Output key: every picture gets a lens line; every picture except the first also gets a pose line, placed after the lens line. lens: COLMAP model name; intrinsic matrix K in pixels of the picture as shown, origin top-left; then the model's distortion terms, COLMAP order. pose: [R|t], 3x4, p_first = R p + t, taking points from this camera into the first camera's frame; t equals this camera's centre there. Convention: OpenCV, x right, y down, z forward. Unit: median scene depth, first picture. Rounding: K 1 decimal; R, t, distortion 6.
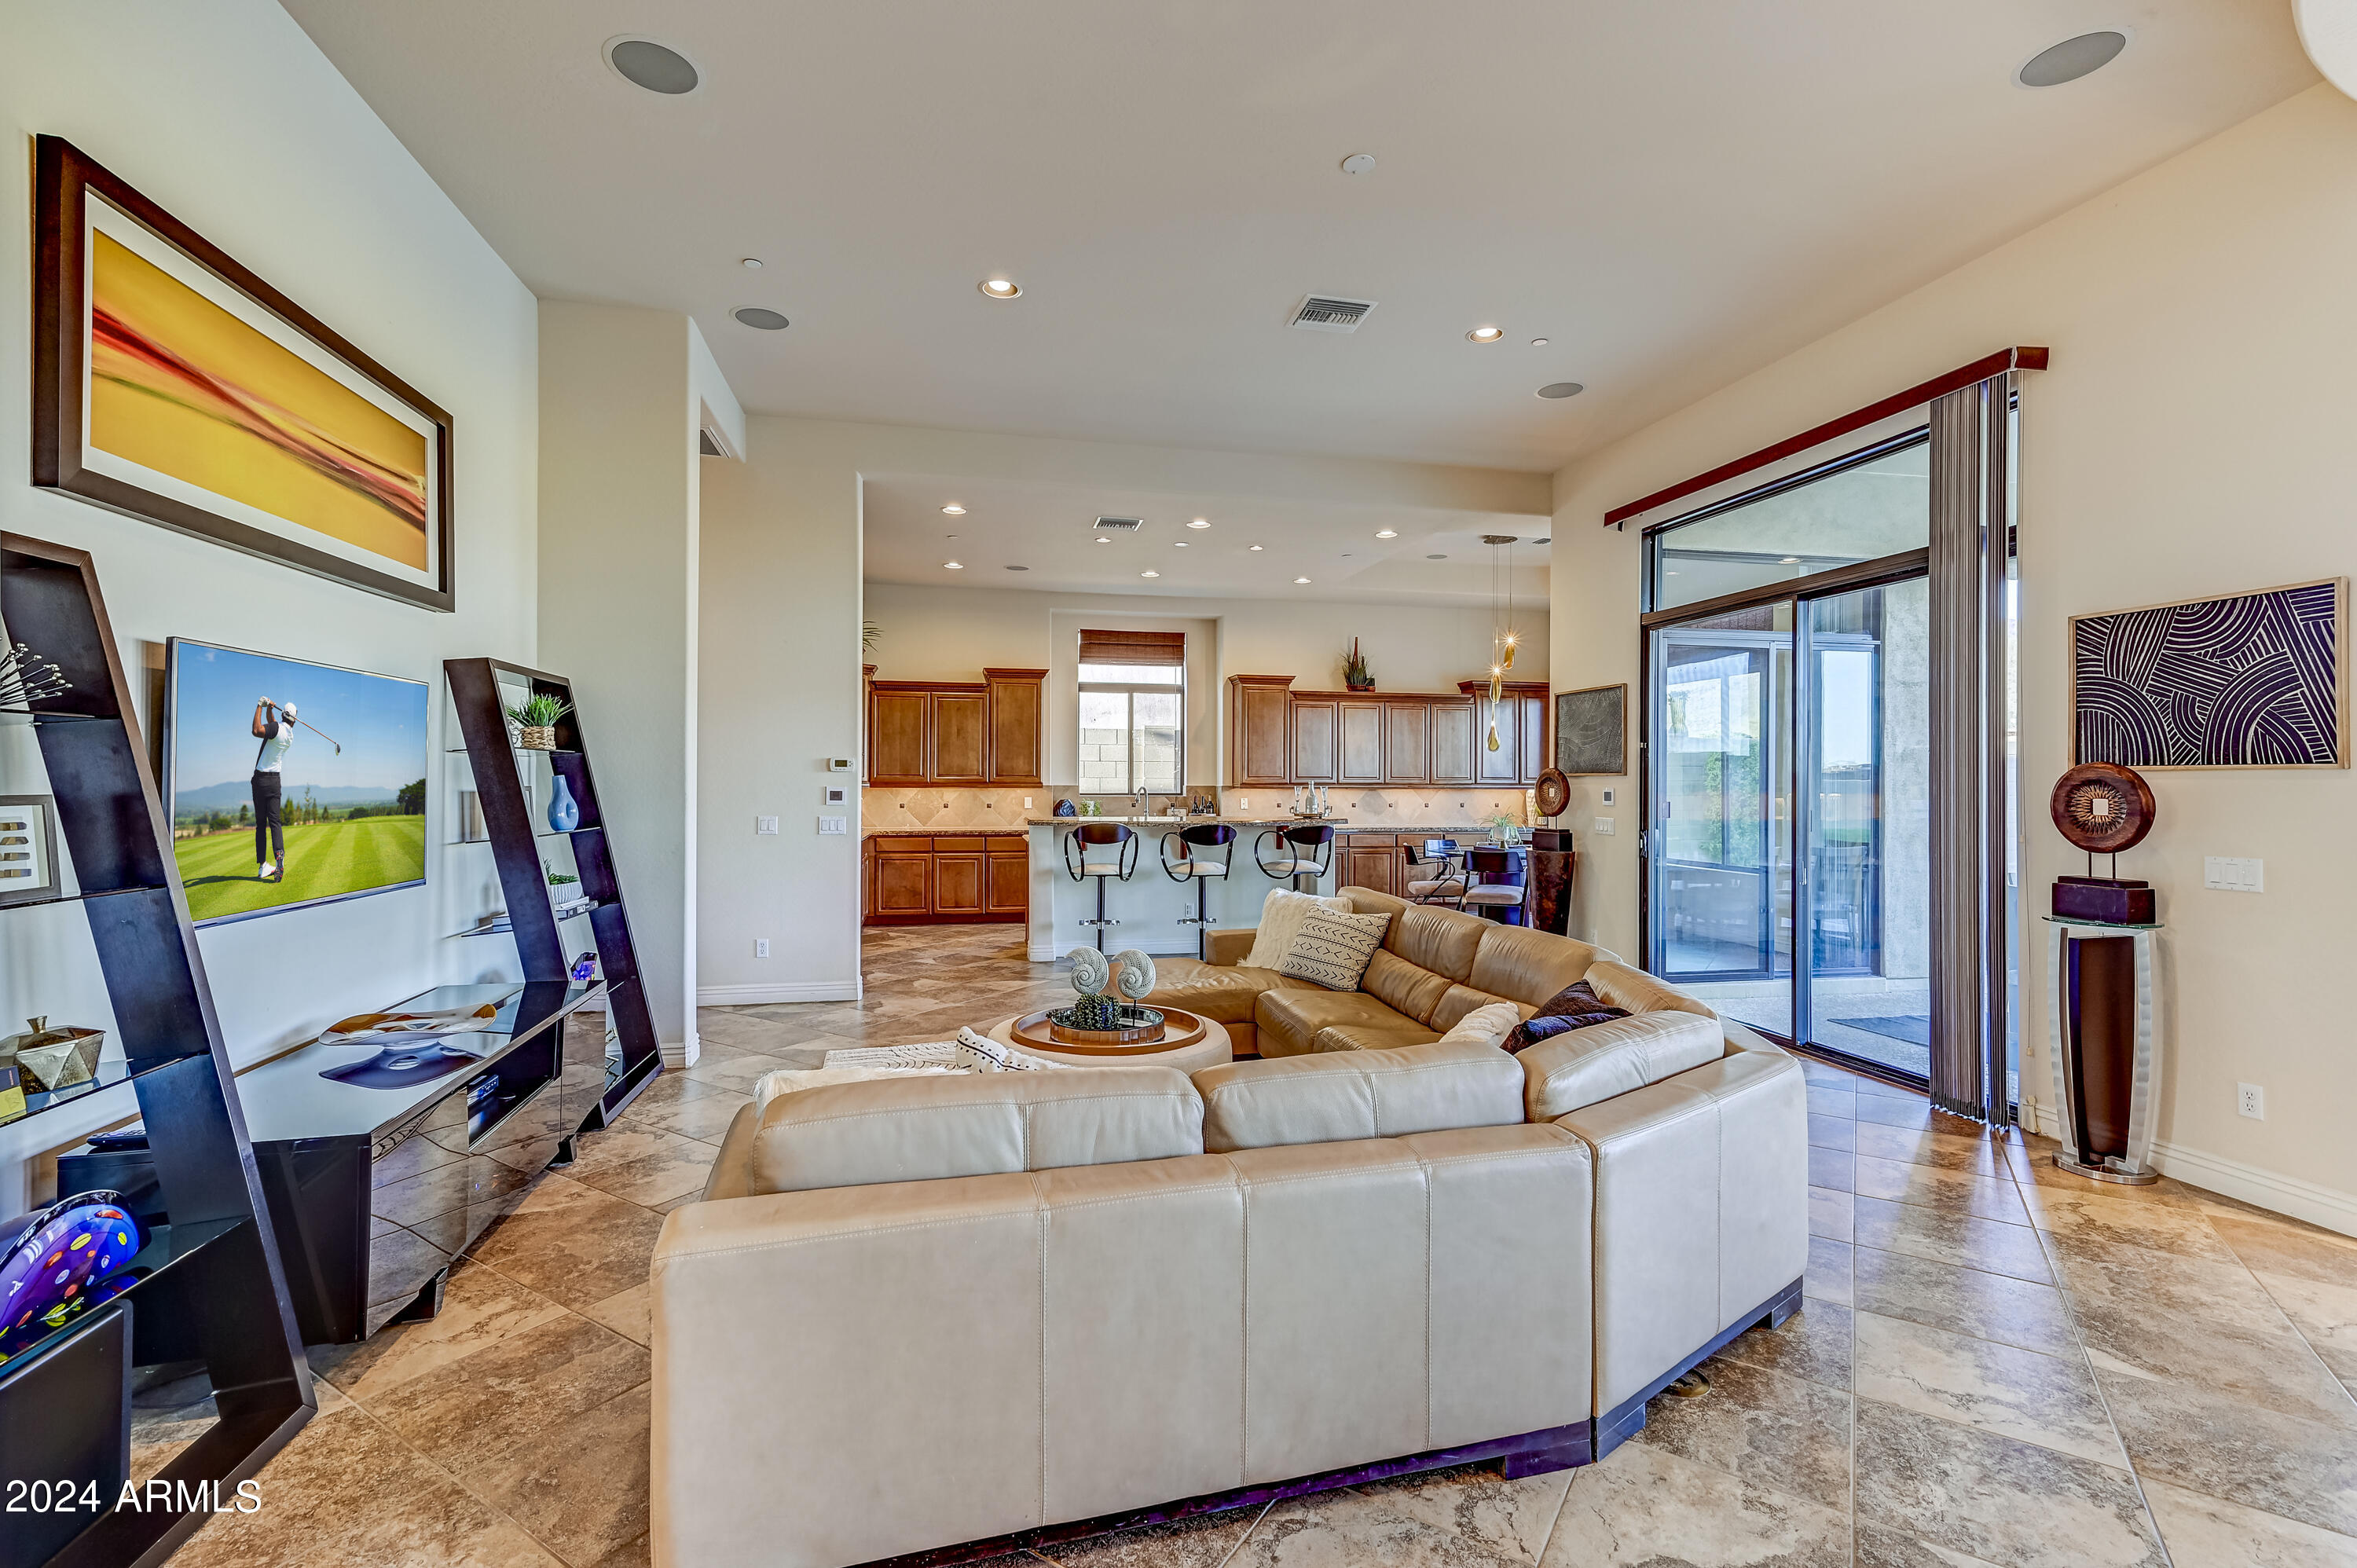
lens RADIAL K [[1041.6, 0, 1170.5], [0, 1041.6, 790.1], [0, 0, 1]] dist [0.017962, 0.001559]
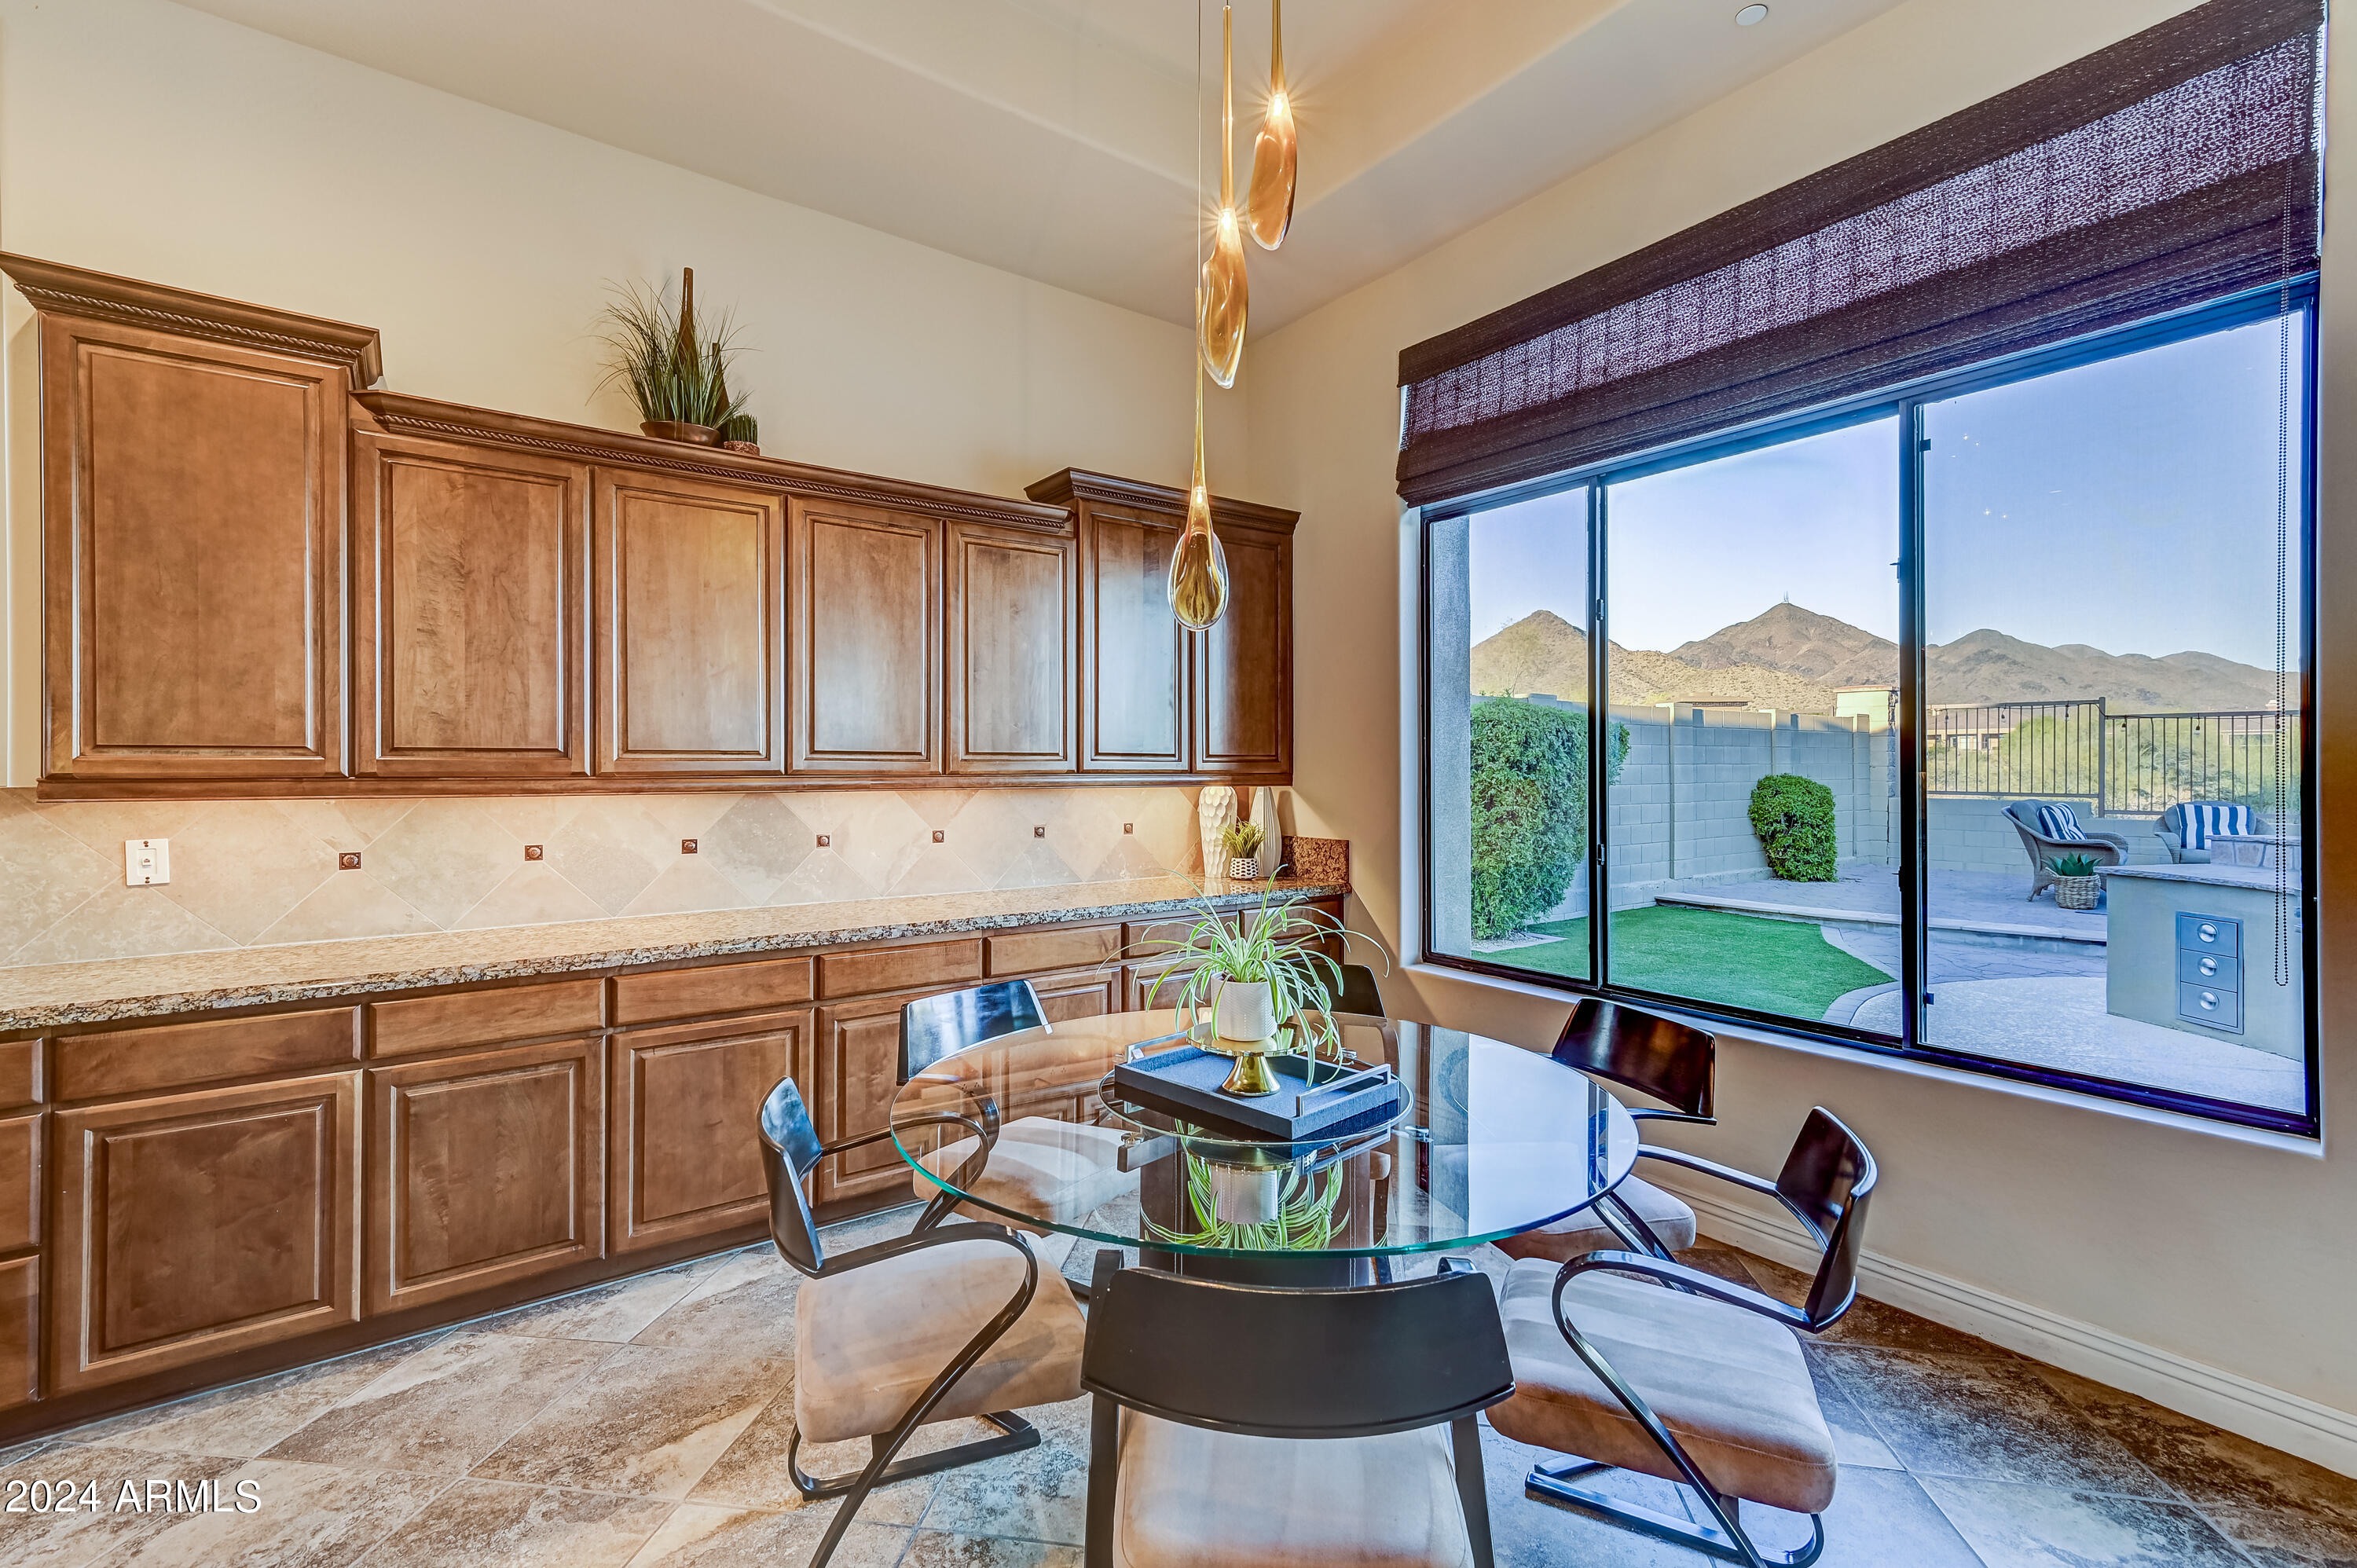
lens RADIAL K [[1041.6, 0, 1184.7], [0, 1041.6, 765.9], [0, 0, 1]] dist [0.017962, 0.001559]
pose [[0.905088, -0.003413, 0.425212, 0.180965], [0.007686, 0.999936, -0.008334, -0.004862], [-0.425156, 0.010811, 0.905056, 0.685373]]
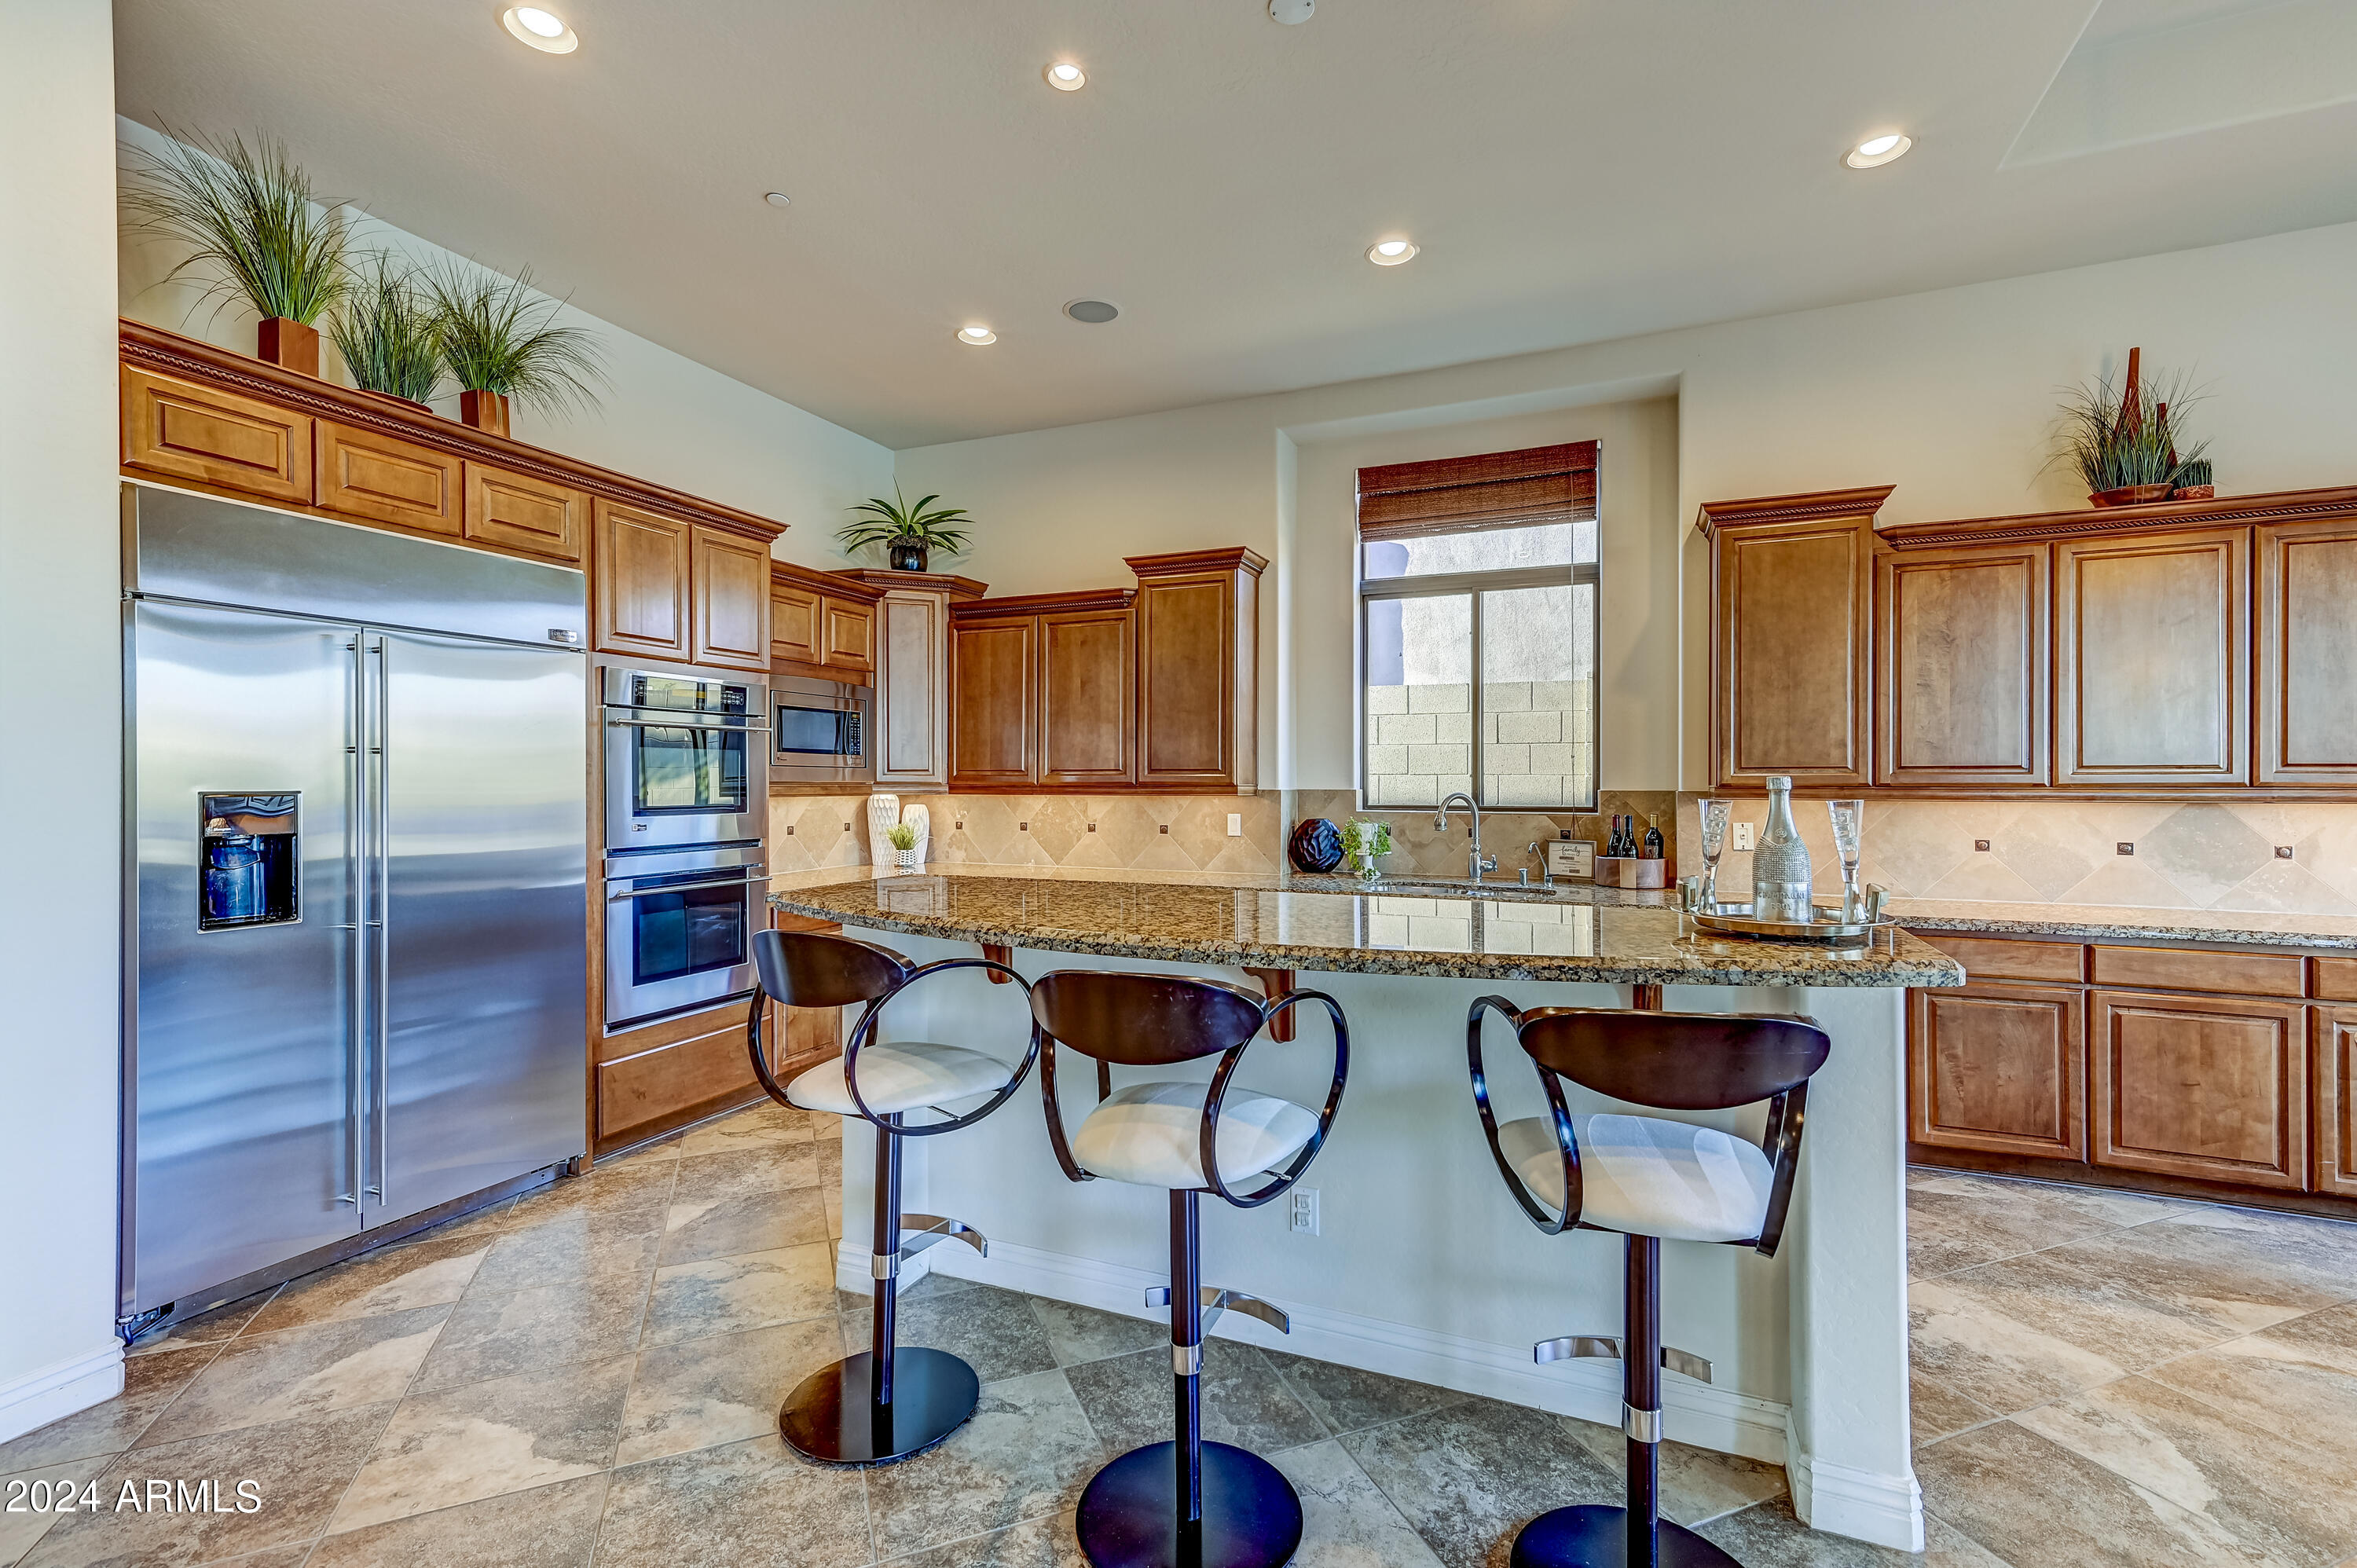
lens RADIAL K [[1041.6, 0, 1179.6], [0, 1041.6, 782.9], [0, 0, 1]] dist [0.017962, 0.001559]
pose [[0.829572, -0.003621, -0.558388, 0.115239], [-0.002455, 0.999946, -0.010131, -0.002784], [0.558395, 0.009775, 0.829518, 0.552480]]
